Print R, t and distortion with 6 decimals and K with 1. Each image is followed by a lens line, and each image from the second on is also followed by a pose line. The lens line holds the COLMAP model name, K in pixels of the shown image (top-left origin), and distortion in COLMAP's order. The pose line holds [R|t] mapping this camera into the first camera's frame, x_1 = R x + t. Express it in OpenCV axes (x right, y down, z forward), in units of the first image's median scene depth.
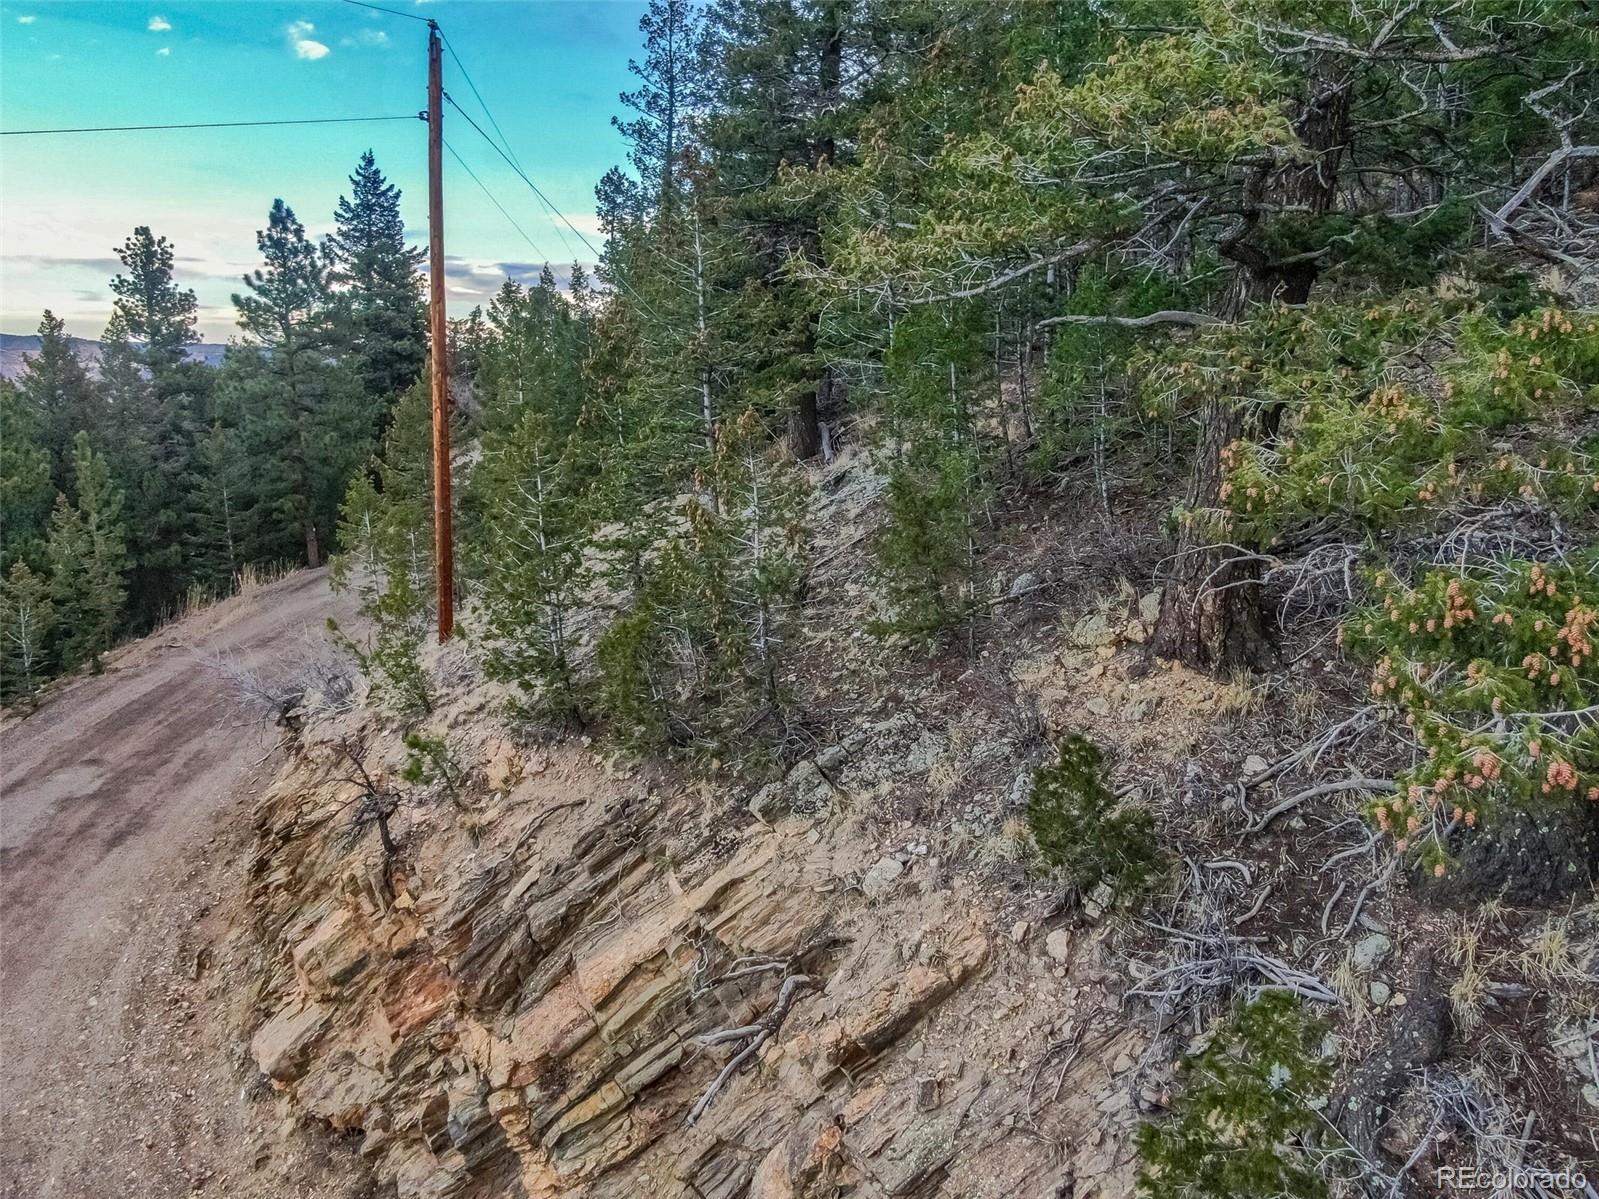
lens RADIAL K [[1141.3, 0, 787.2], [0, 1141.3, 606.7], [0, 0, 1]] dist [-0.025786, 0.009676]
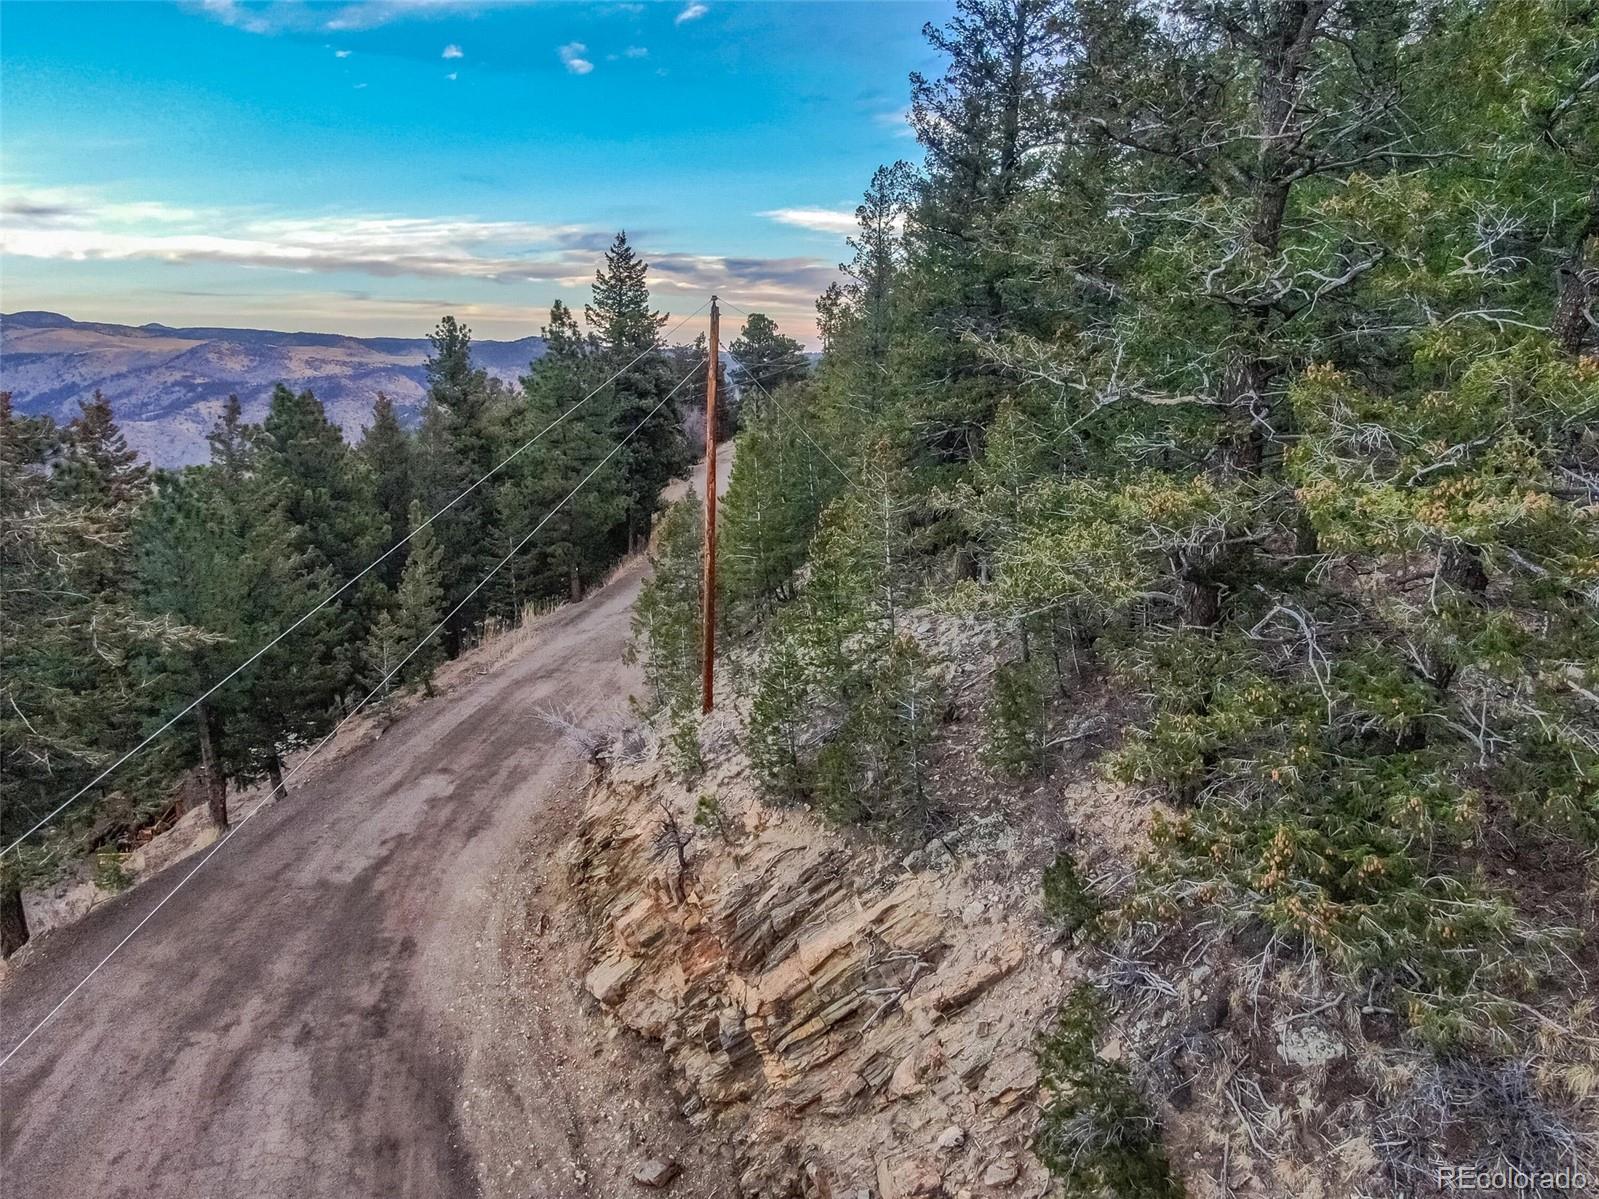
lens RADIAL K [[1141.3, 0, 789.3], [0, 1141.3, 595.5], [0, 0, 1]] dist [-0.025786, 0.009676]
pose [[0.984375, 0.031091, -0.173316, 0.070239], [-0.031148, 0.999512, 0.002391, -0.191285], [0.173306, 0.003044, 0.984863, -0.608852]]
